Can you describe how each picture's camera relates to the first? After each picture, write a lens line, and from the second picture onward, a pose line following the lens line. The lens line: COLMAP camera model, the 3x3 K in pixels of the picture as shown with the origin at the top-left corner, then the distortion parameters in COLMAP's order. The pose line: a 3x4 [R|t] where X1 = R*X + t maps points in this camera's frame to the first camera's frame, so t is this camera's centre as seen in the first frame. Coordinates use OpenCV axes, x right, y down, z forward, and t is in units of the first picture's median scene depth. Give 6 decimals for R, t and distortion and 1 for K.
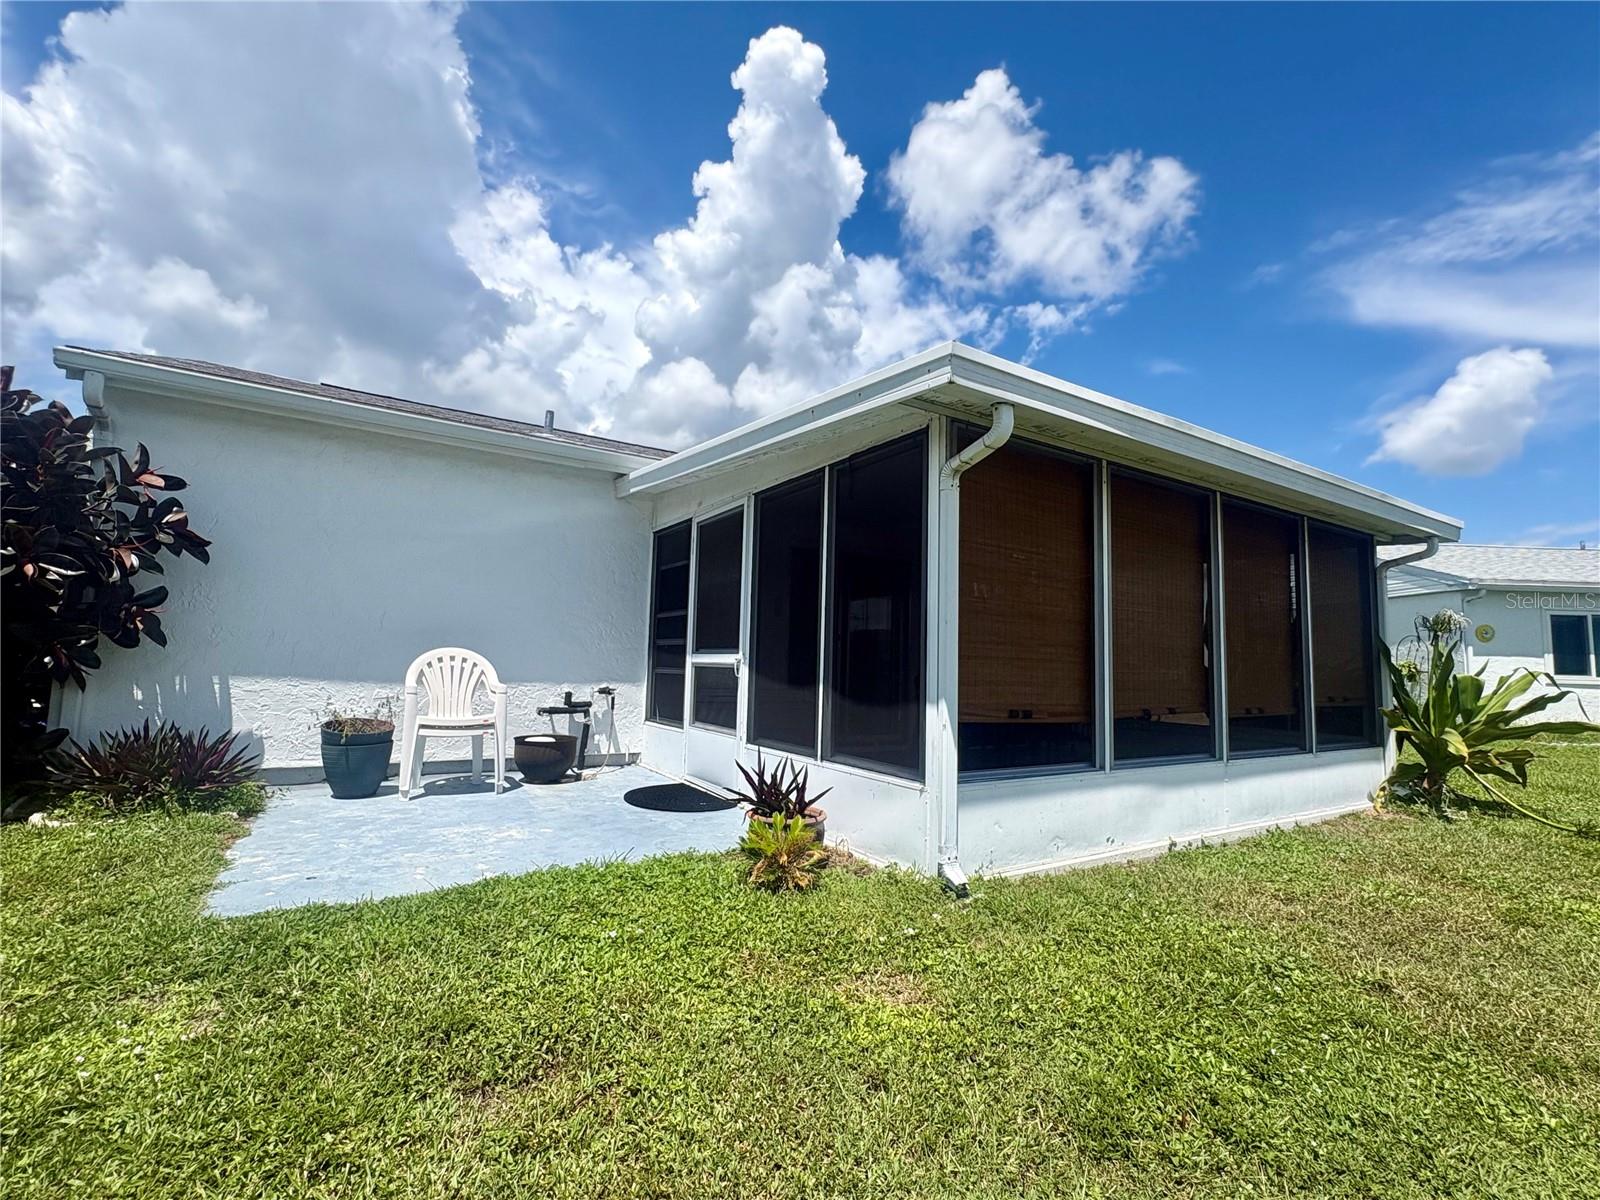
lens RADIAL K [[741.3, 0, 792.6], [0, 741.3, 601.1], [0, 0, 1]] dist [0.004086, 0.001367]
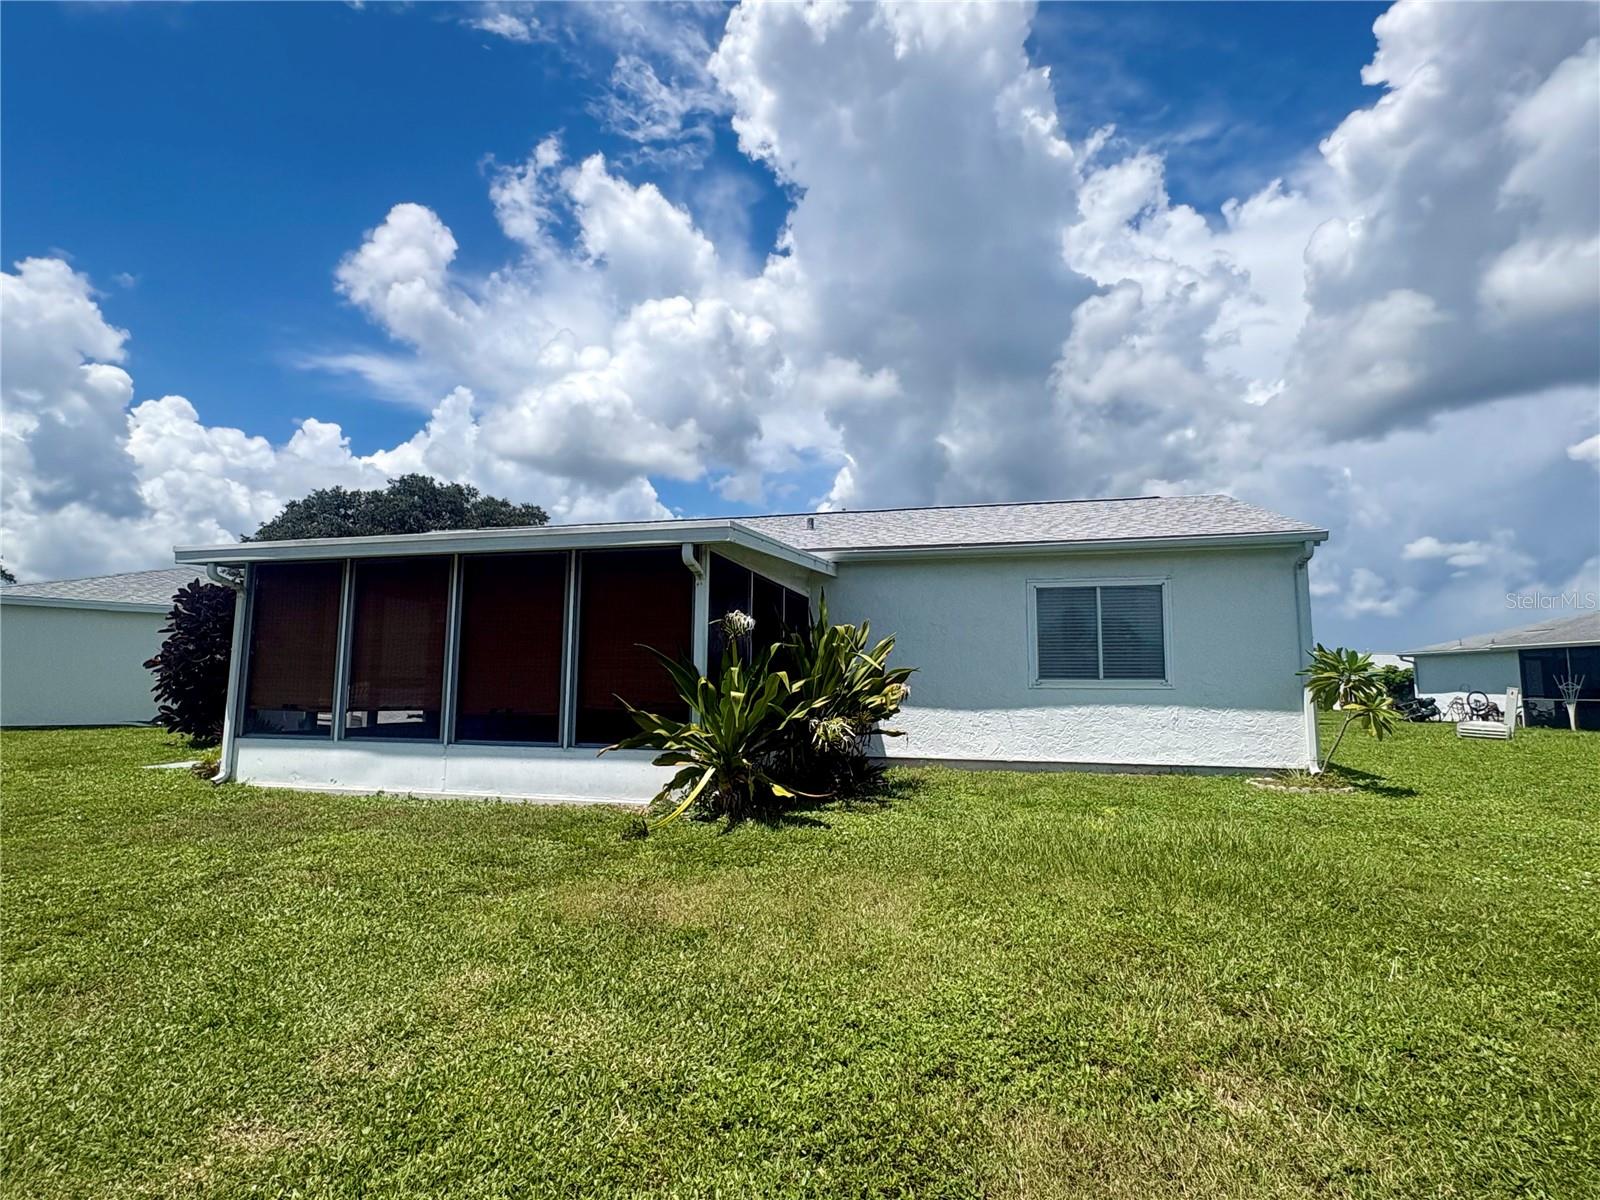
lens RADIAL K [[872.1, 0, 800.0], [0, 872.1, 600.0], [0, 0, 1]] dist [-0.003676, -0.000544]
pose [[0.656528, -0.106140, -0.746796, 0.207794], [0.073571, 0.994340, -0.076644, 0.010737], [0.750705, -0.004624, 0.660621, 0.036965]]
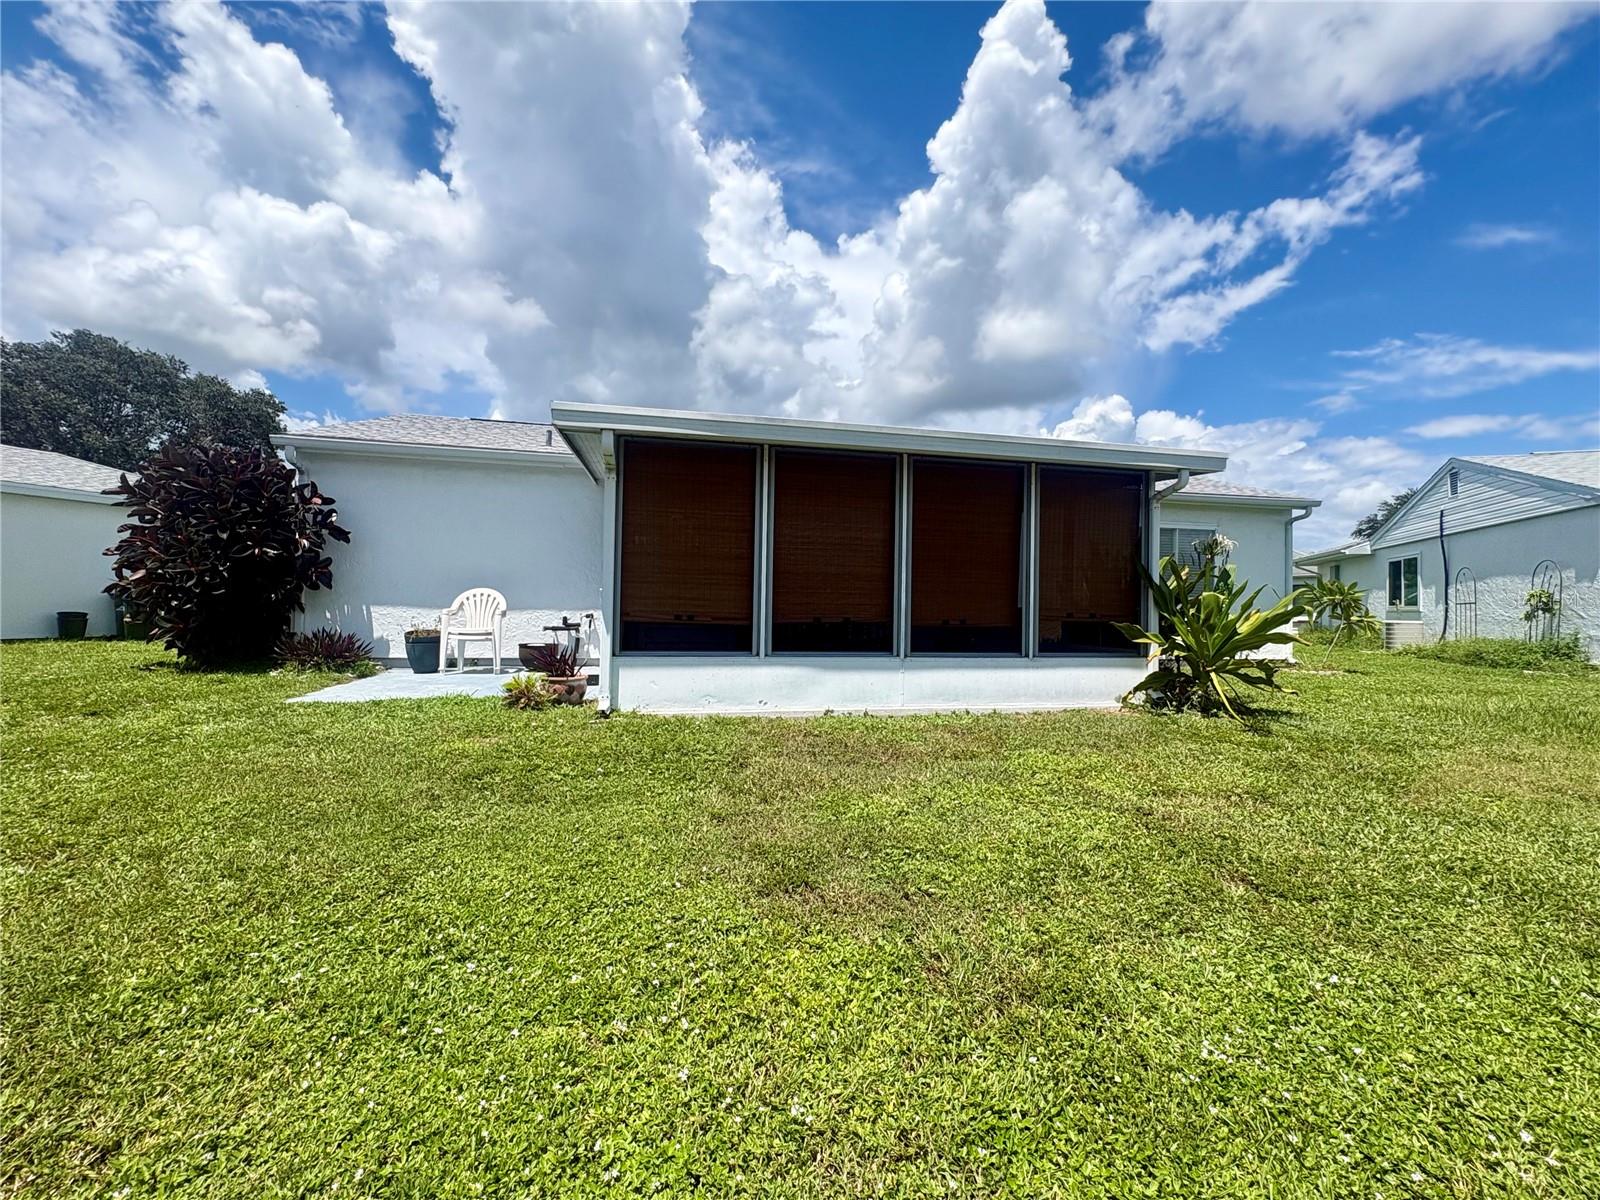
lens RADIAL K [[715.1, 0, 794.3], [0, 715.1, 601.3], [0, 0, 1]] dist [-0.019742, 0.000871]
pose [[0.937925, -0.016529, -0.346445, 0.076652], [0.039940, 0.997366, 0.060543, 0.002539], [0.344532, -0.070622, 0.936114, -0.024477]]
